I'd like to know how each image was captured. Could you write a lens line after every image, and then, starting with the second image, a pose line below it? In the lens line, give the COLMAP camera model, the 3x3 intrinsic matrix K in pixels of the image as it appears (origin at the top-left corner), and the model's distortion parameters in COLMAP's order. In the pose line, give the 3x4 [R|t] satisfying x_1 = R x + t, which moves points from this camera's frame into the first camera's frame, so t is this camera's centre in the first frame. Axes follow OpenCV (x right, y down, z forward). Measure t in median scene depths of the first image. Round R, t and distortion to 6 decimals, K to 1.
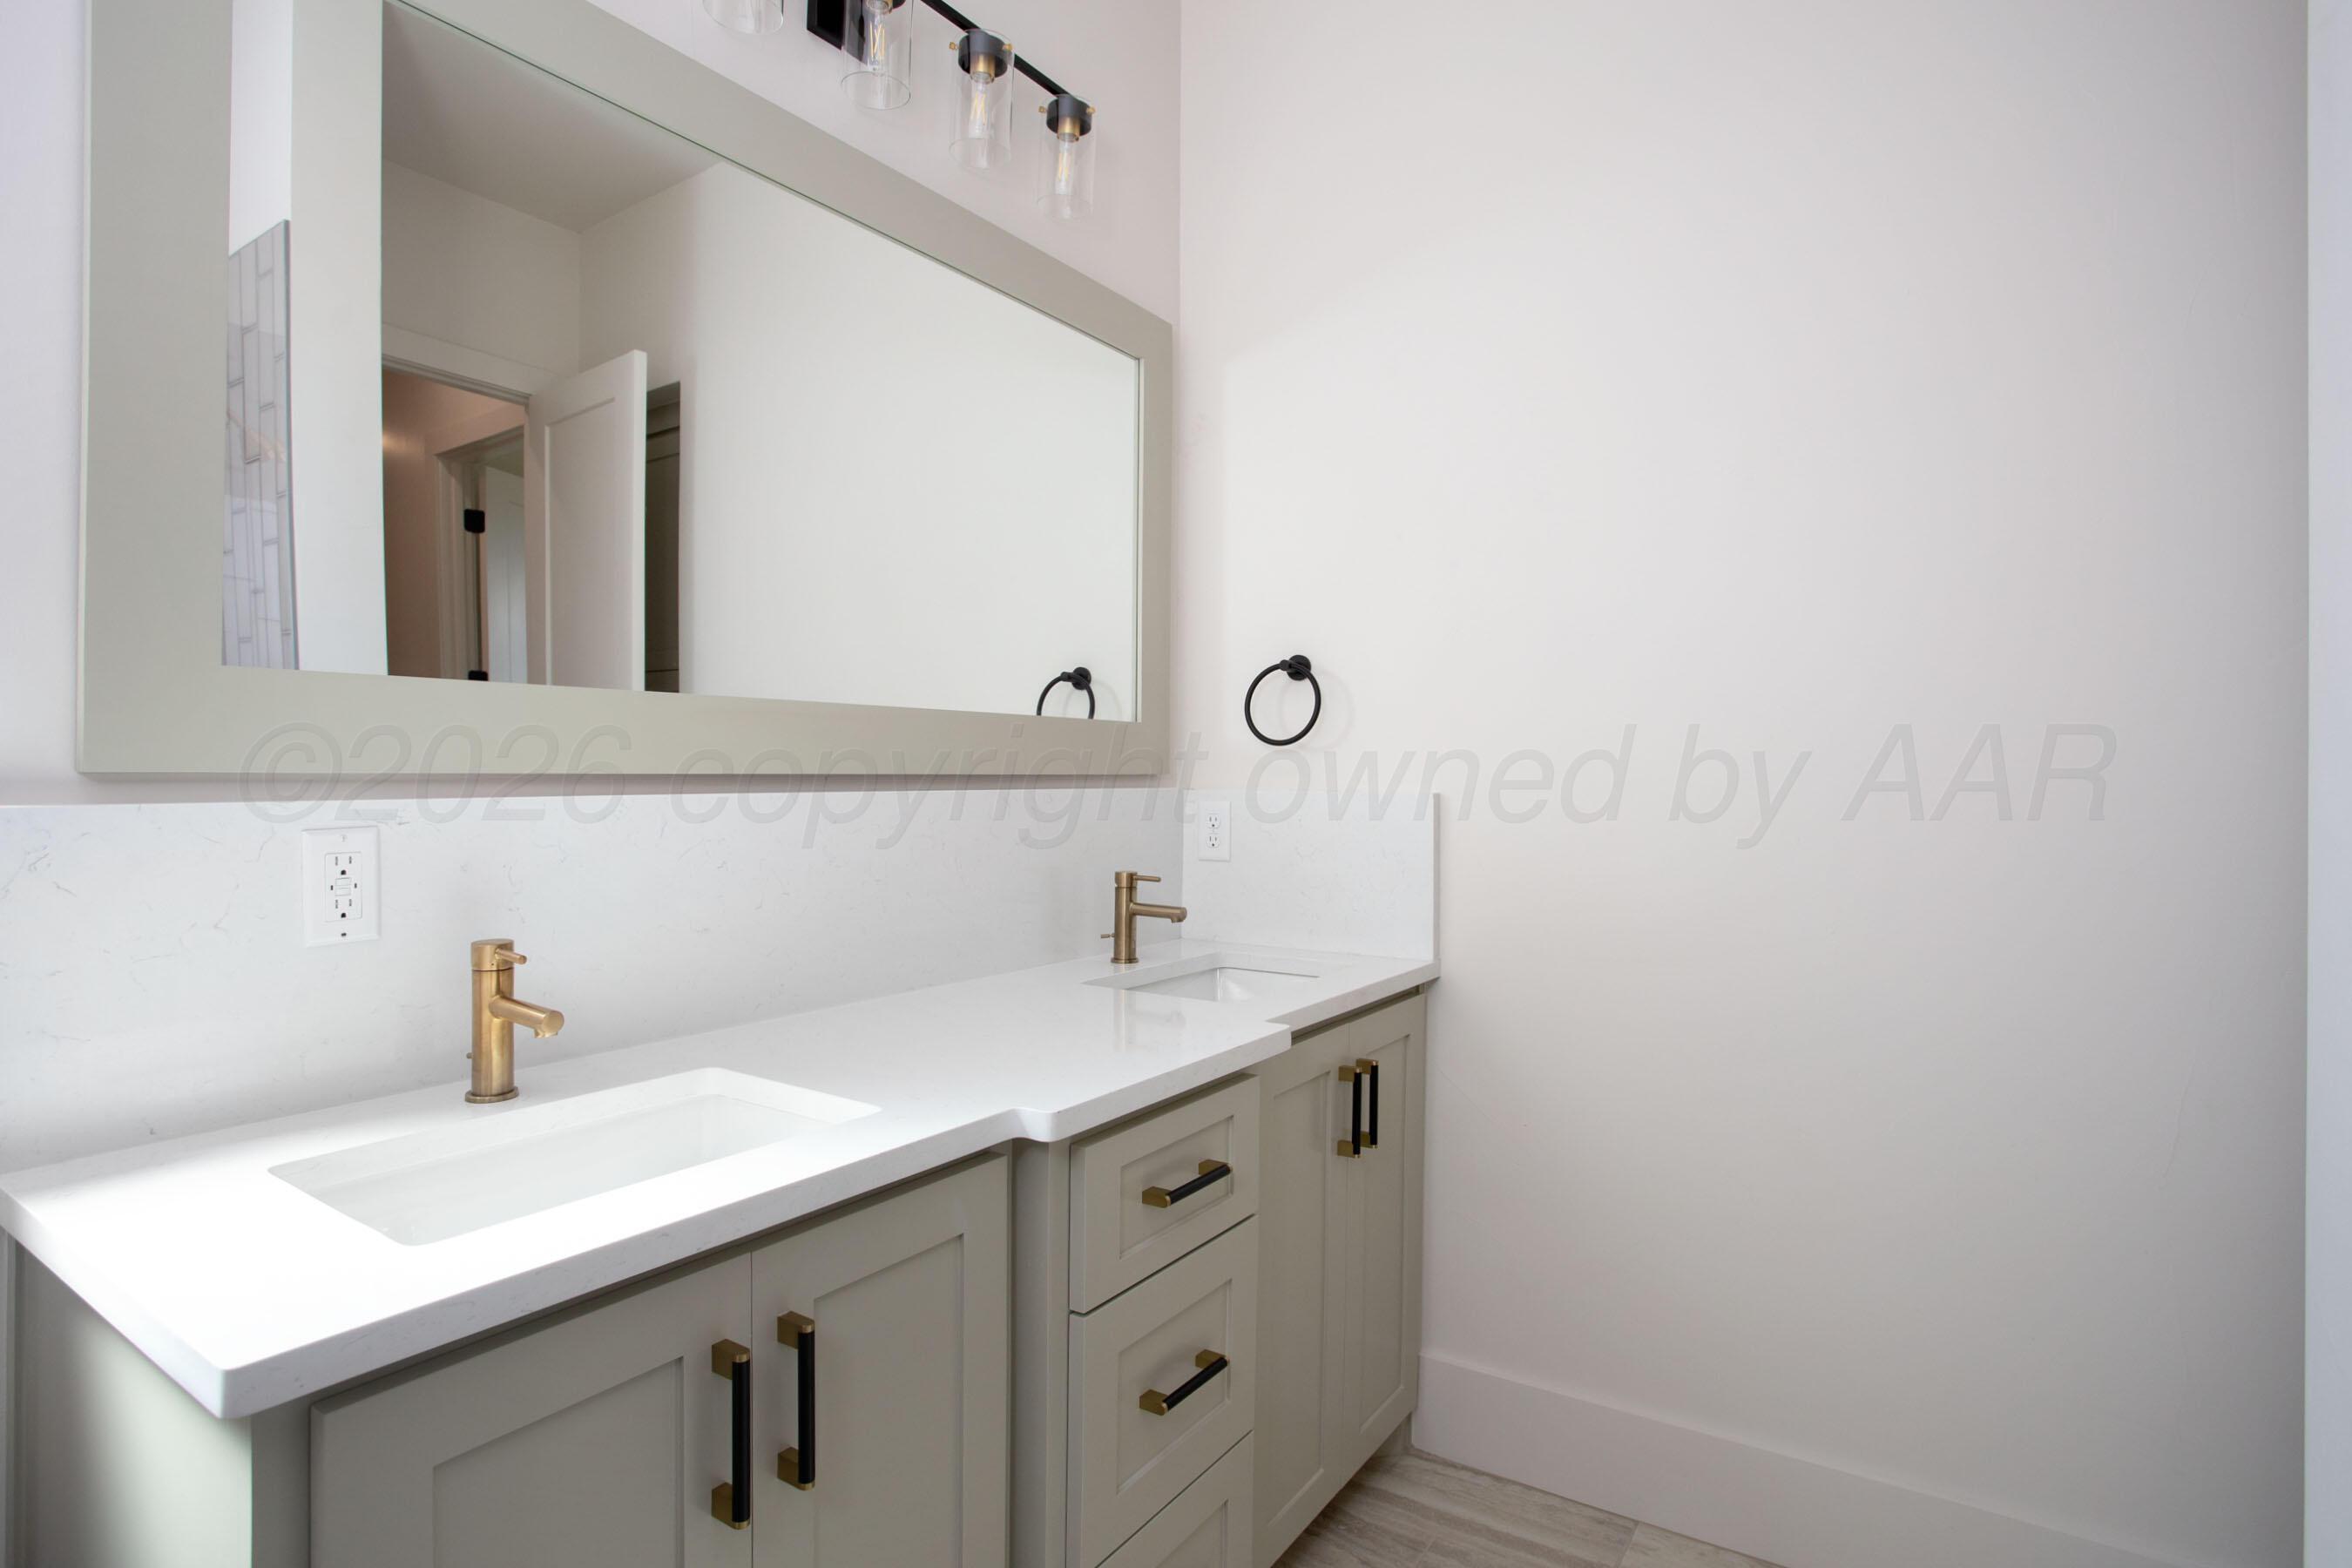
lens RADIAL K [[1178.4, 0, 1189.7], [0, 1178.4, 787.9], [0, 0, 1]] dist [-0.050388, 0.029006]
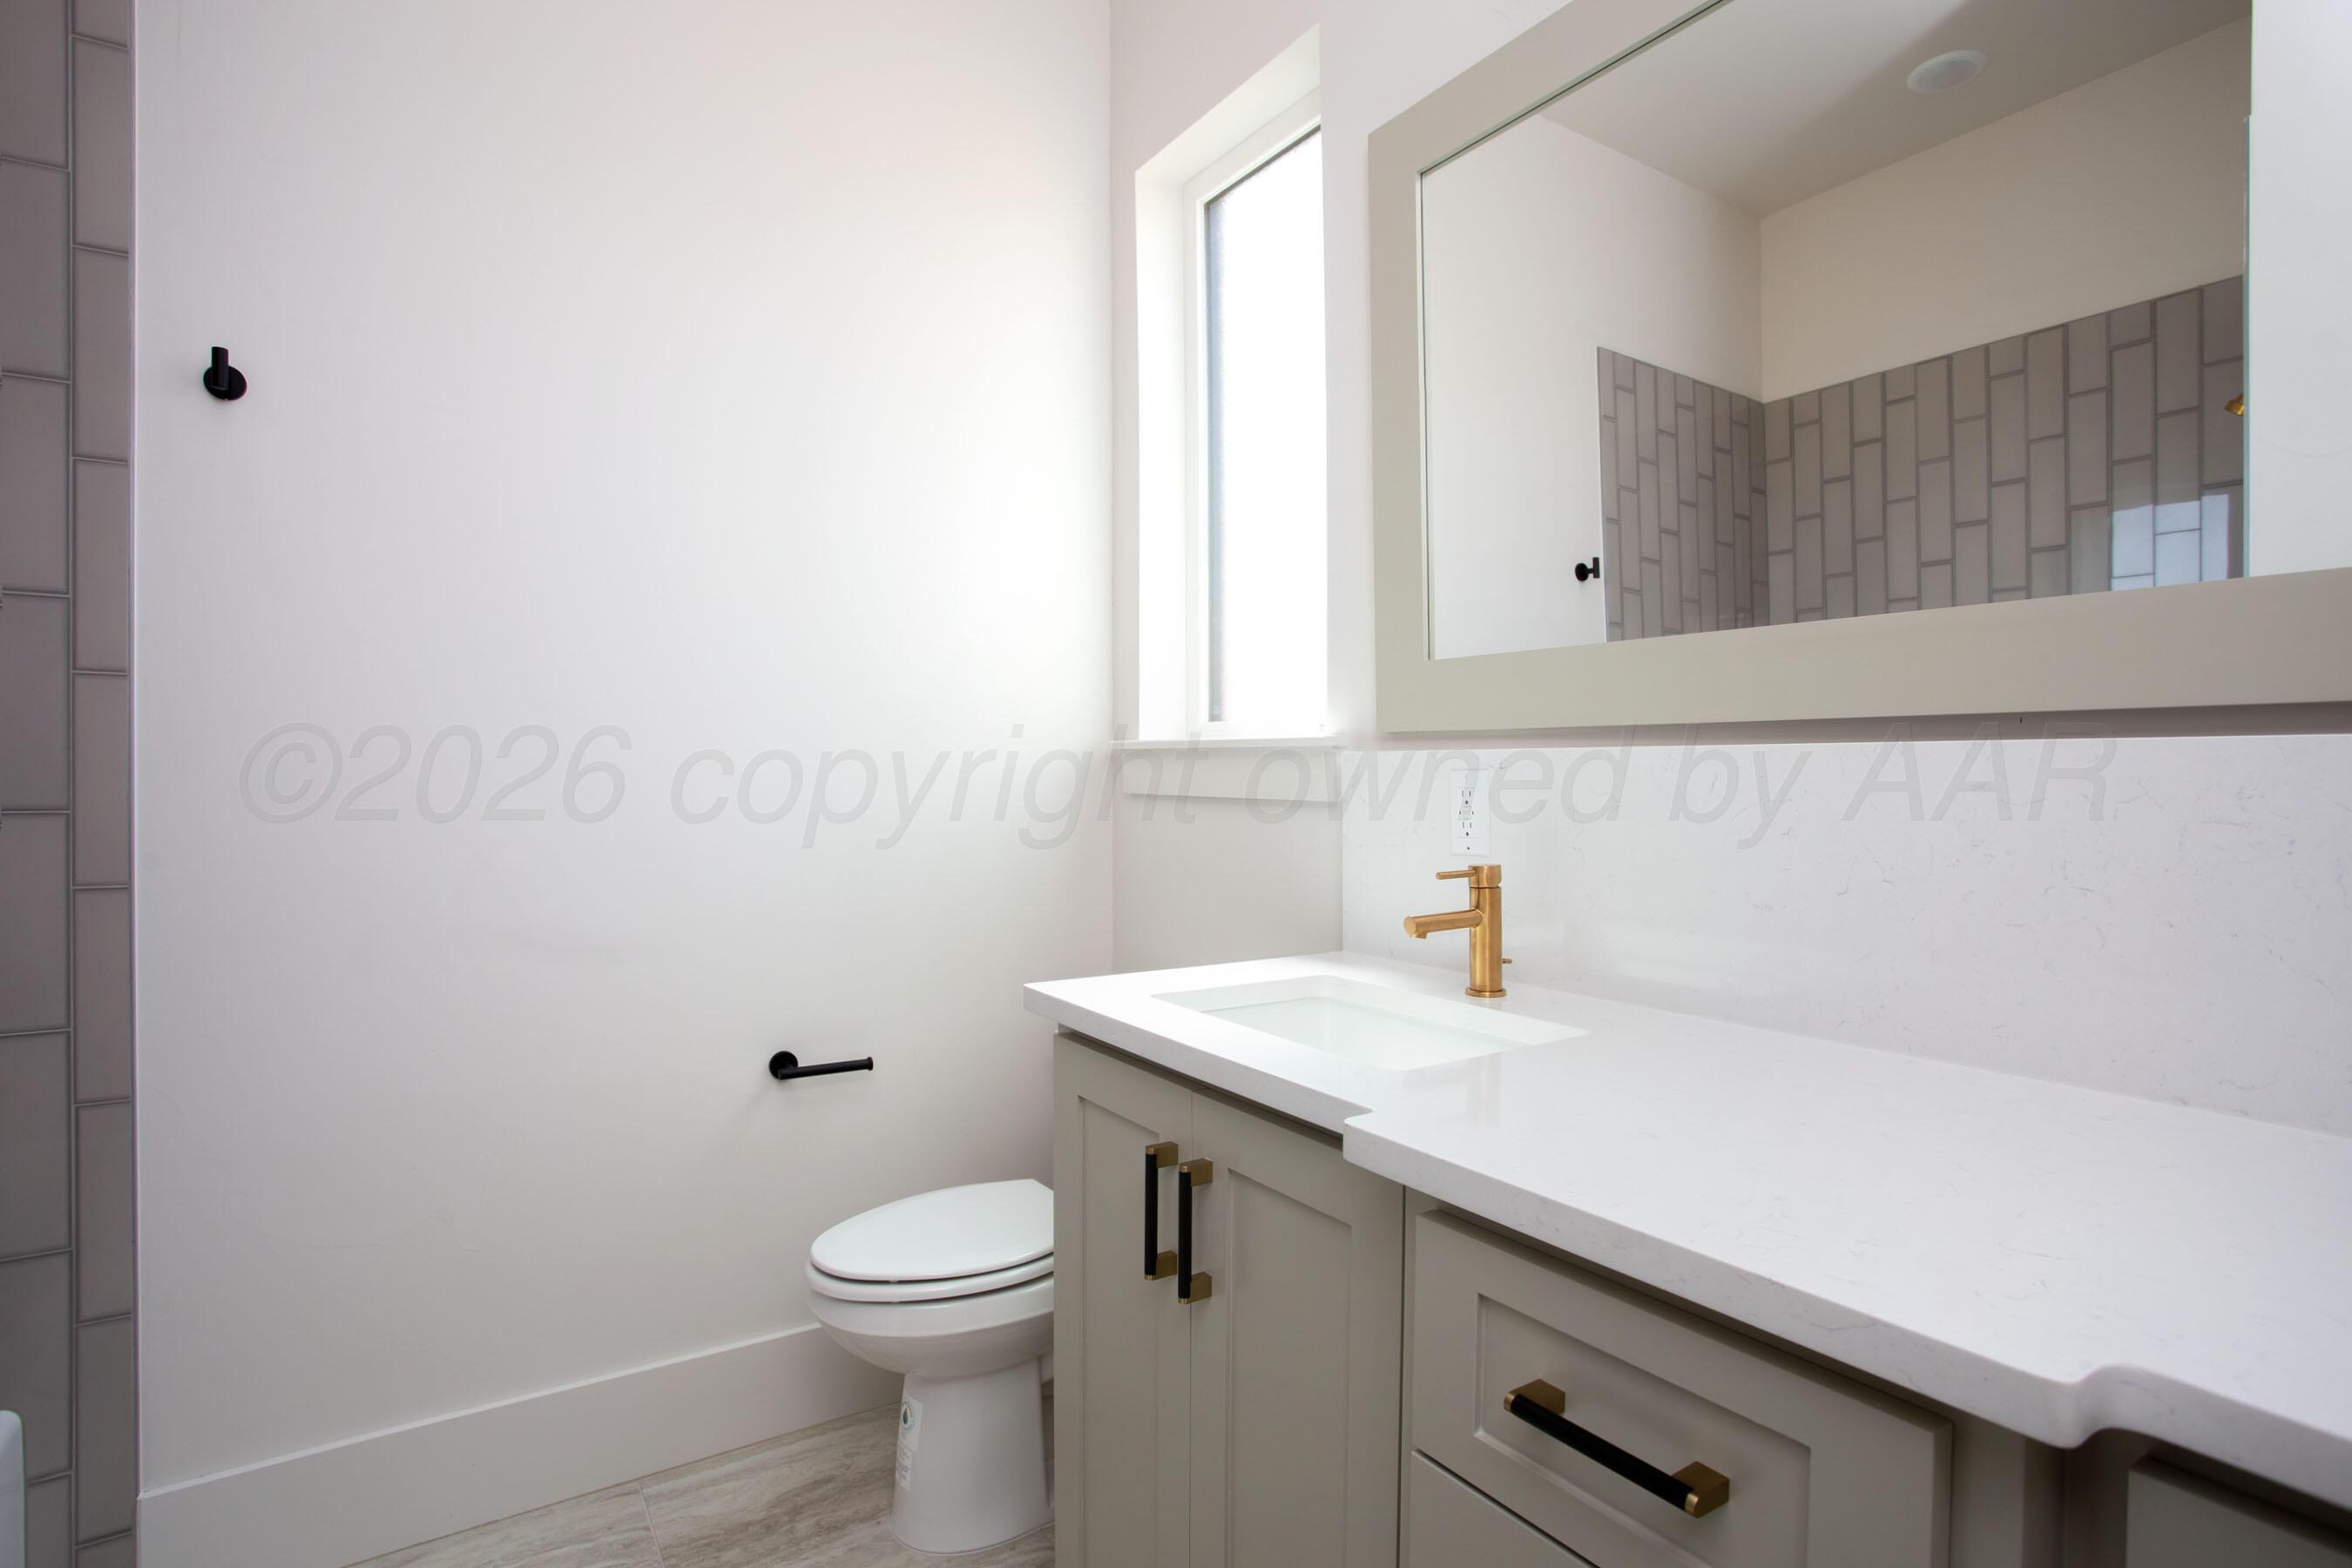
lens RADIAL K [[1178.4, 0, 1189.7], [0, 1178.4, 787.9], [0, 0, 1]] dist [-0.050388, 0.029006]
pose [[-0.373640, 0.041909, -0.926627, 0.618246], [0.023629, 0.999085, 0.035659, -0.002461], [0.927273, -0.008572, -0.374288, 1.085799]]
